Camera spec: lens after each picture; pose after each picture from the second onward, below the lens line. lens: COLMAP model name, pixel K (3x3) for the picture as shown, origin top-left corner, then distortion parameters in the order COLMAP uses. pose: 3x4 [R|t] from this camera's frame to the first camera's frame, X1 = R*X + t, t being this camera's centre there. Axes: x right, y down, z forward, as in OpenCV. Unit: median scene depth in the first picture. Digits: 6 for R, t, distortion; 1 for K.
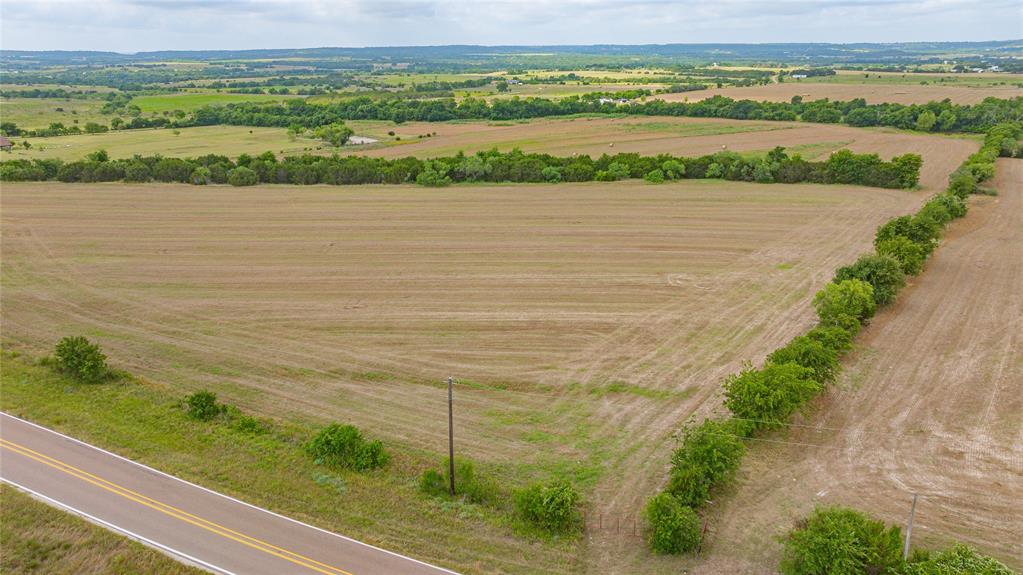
lens RADIAL K [[719.6, 0, 513.2], [0, 719.6, 289.9], [0, 0, 1]] dist [-0.054062, 0.060601]
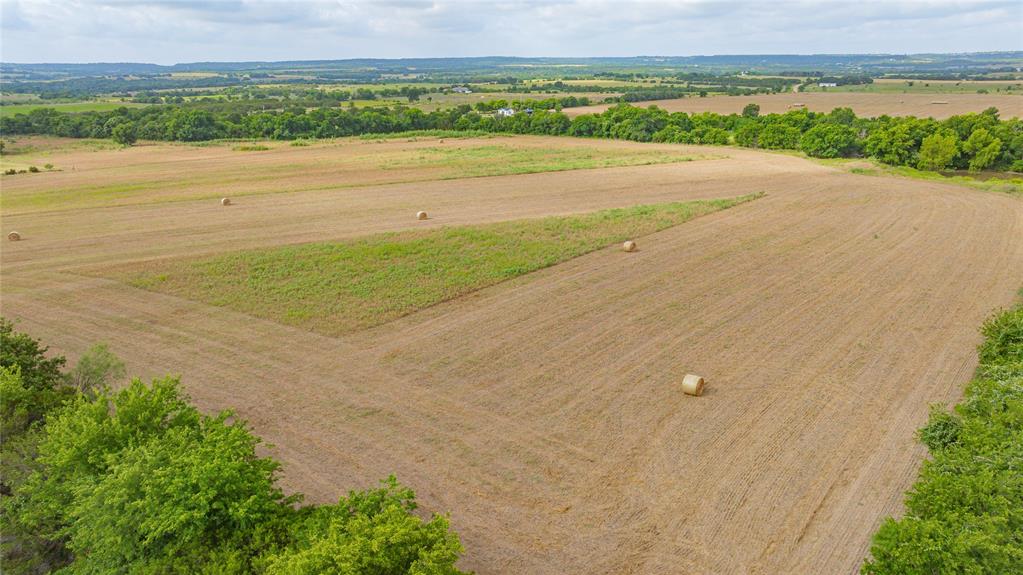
lens RADIAL K [[721.1, 0, 511.5], [0, 721.1, 287.5], [0, 0, 1]] dist [-0.069398, 0.096759]
pose [[0.997143, 0.022611, -0.072074, 0.099280], [-0.024044, 0.999529, -0.019078, -0.038522], [0.071609, 0.020756, 0.997217, 0.148083]]
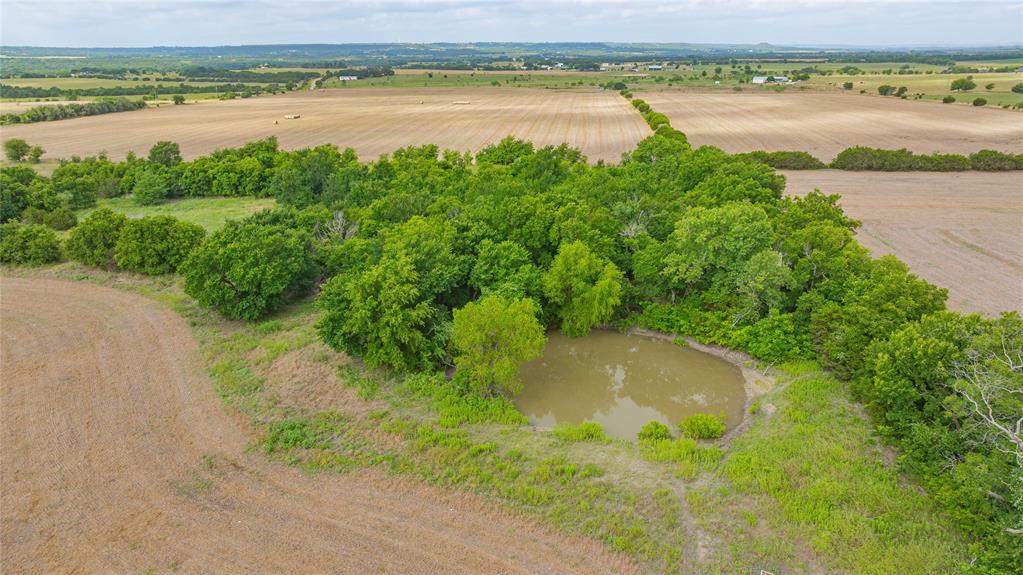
lens RADIAL K [[719.6, 0, 513.2], [0, 719.6, 289.9], [0, 0, 1]] dist [-0.054062, 0.060601]
pose [[0.865192, -0.158110, 0.475861, 0.160158], [0.159478, 0.986477, 0.037811, -0.081920], [-0.475404, 0.043175, 0.878707, 0.269032]]
